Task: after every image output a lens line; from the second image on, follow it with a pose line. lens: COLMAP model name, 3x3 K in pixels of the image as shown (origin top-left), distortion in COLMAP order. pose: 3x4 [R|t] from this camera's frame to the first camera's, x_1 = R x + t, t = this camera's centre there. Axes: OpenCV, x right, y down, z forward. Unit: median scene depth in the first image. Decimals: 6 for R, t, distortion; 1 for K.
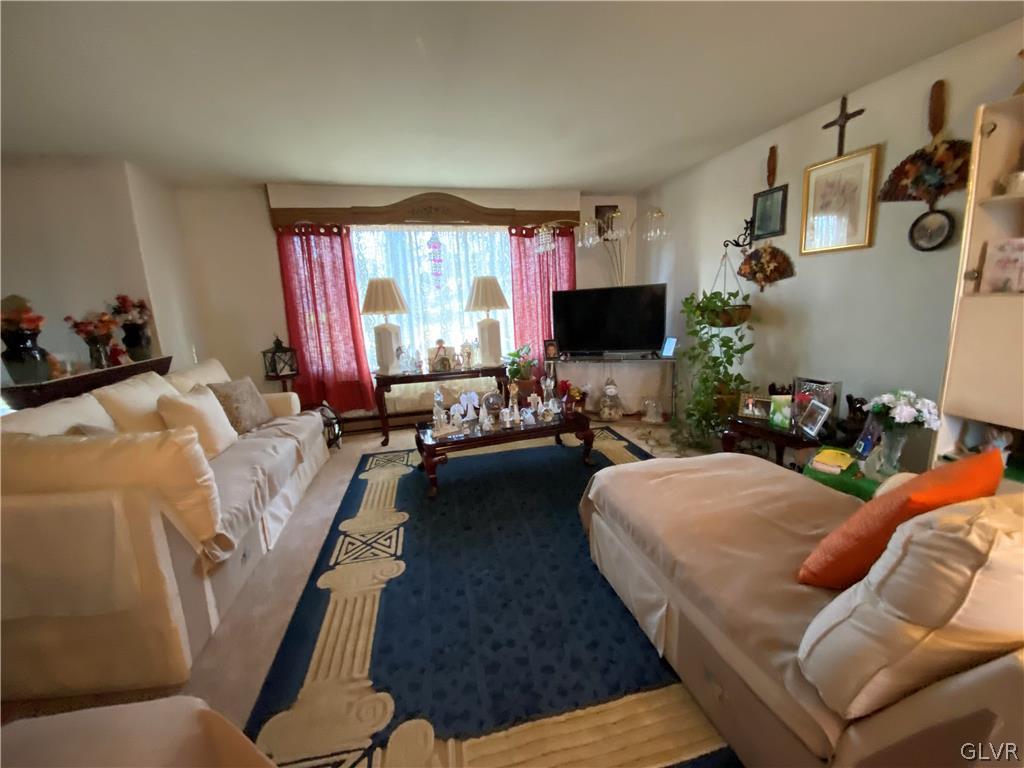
lens RADIAL K [[421.3, 0, 520.8], [0, 421.3, 387.3], [0, 0, 1]] dist [0.000020, -0.015541]
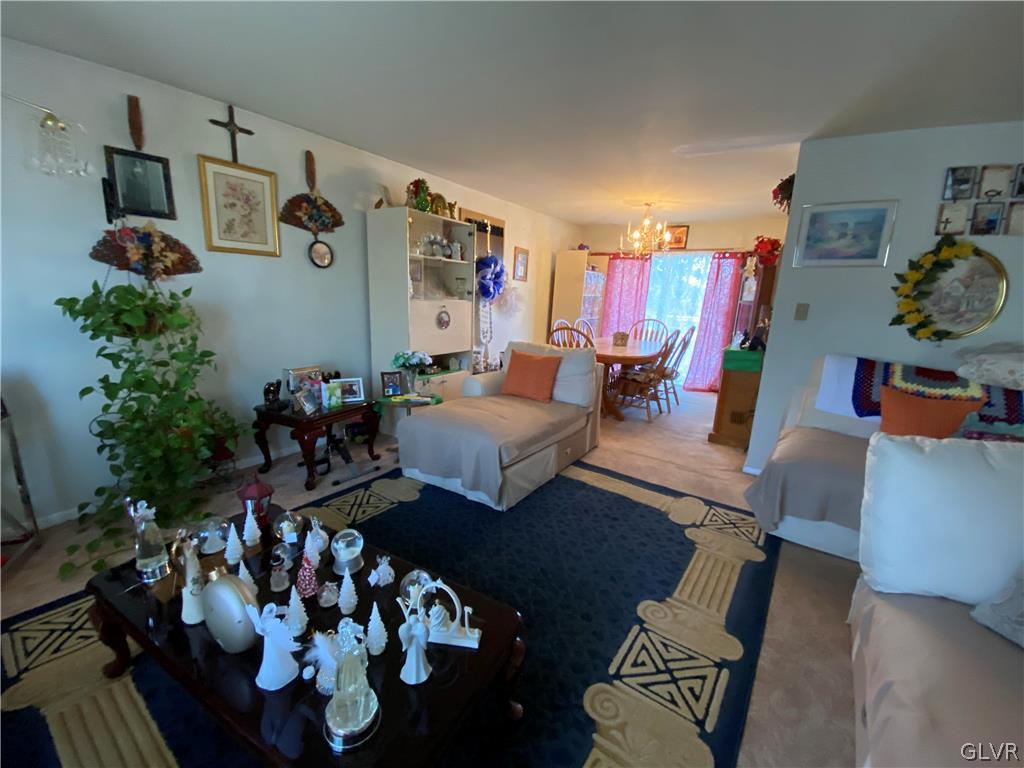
lens RADIAL K [[413.9, 0, 515.0], [0, 413.9, 386.2], [0, 0, 1]] dist [-0.000810, -0.012912]
pose [[-0.664226, -0.141975, 0.733926, -0.354099], [0.138031, 0.941622, 0.307076, -0.158245], [-0.734678, 0.305272, -0.605853, 0.831063]]
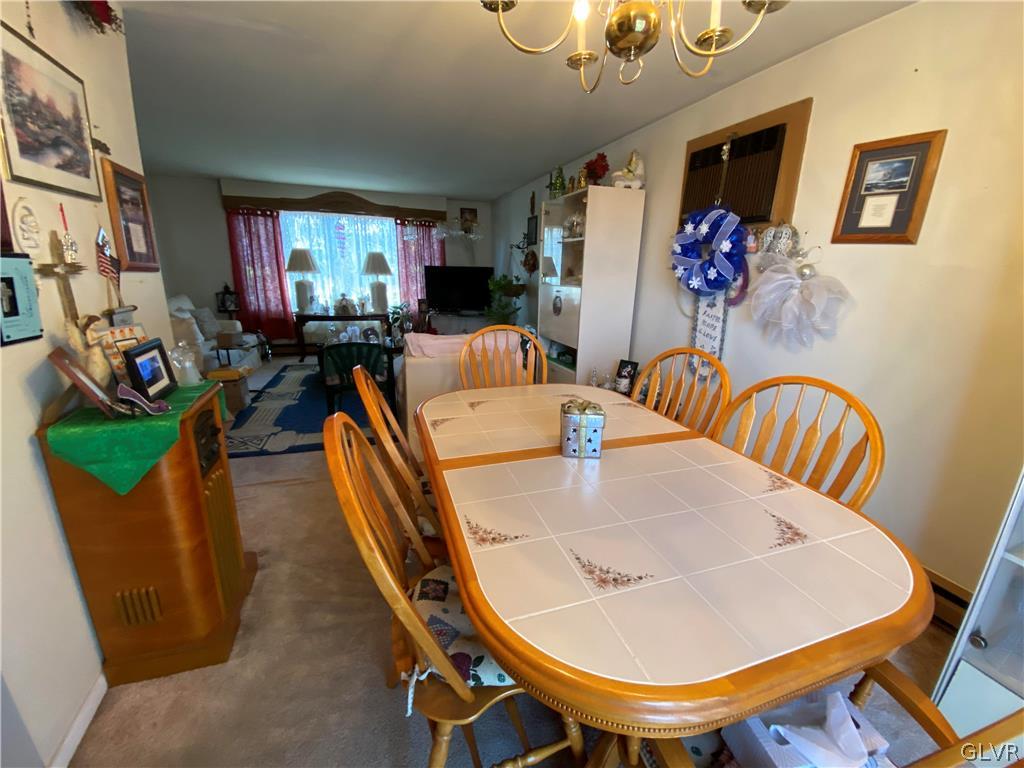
lens RADIAL K [[413.9, 0, 515.0], [0, 413.9, 386.2], [0, 0, 1]] dist [-0.000810, -0.012912]
pose [[0.993030, 0.044951, 0.108955, 0.285072], [-0.052665, 0.996226, 0.068995, 0.084956], [-0.105442, -0.074253, 0.991649, -0.564698]]
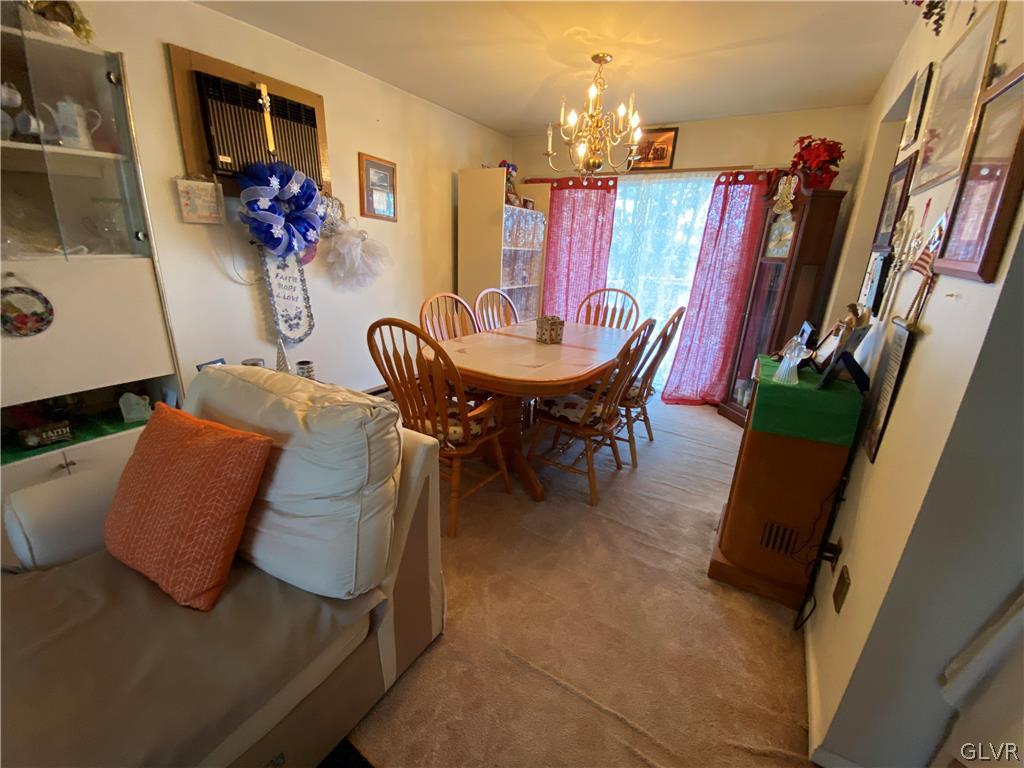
lens RADIAL K [[421.3, 0, 520.8], [0, 421.3, 387.3], [0, 0, 1]] dist [0.000020, -0.015541]
pose [[-0.704457, -0.201528, 0.680534, -0.078927], [0.128139, 0.906972, 0.401227, -0.059080], [-0.698084, 0.369850, -0.613099, 0.276249]]
